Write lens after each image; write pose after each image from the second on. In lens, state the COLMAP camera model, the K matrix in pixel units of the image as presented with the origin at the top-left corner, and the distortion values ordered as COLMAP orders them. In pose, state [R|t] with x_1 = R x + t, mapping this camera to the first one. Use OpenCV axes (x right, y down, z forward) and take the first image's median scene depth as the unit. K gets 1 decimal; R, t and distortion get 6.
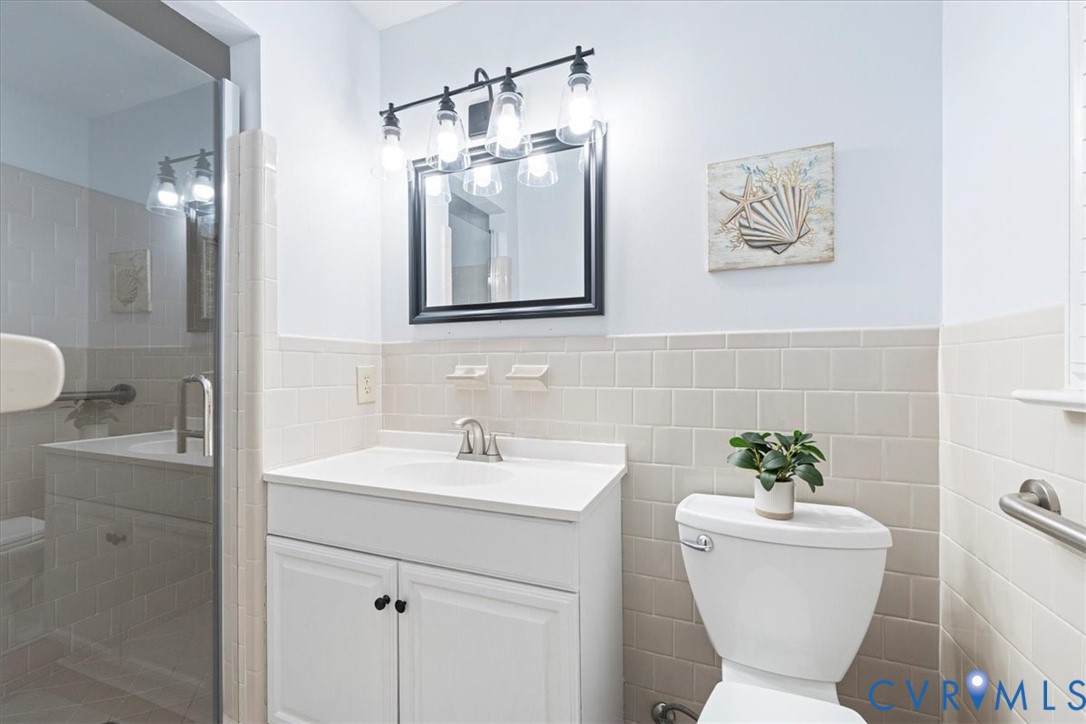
lens RADIAL K [[430.6, 0, 545.5], [0, 430.6, 368.6], [0, 0, 1]] dist [-0.008004, -0.000351]
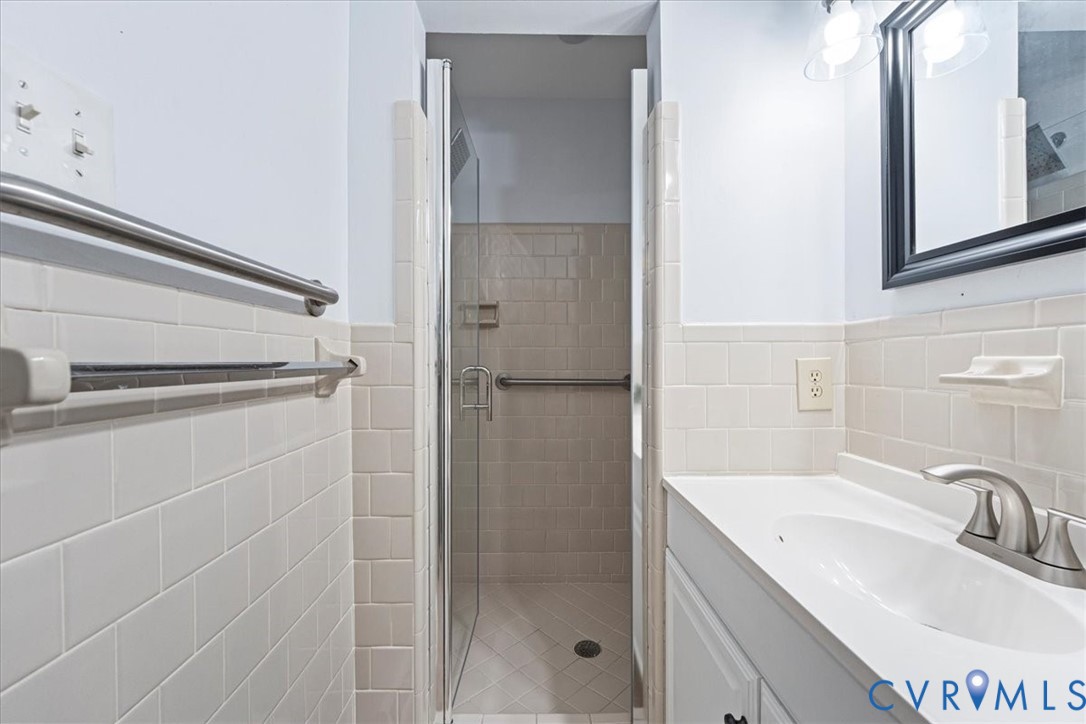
lens RADIAL K [[430.6, 0, 540.7], [0, 430.6, 364.8], [0, 0, 1]] dist [-0.008004, -0.000351]
pose [[0.366351, 0.004892, -0.930464, 0.074278], [0.007913, 0.999934, 0.008373, -0.004768], [0.930443, -0.010430, 0.366288, 0.335994]]
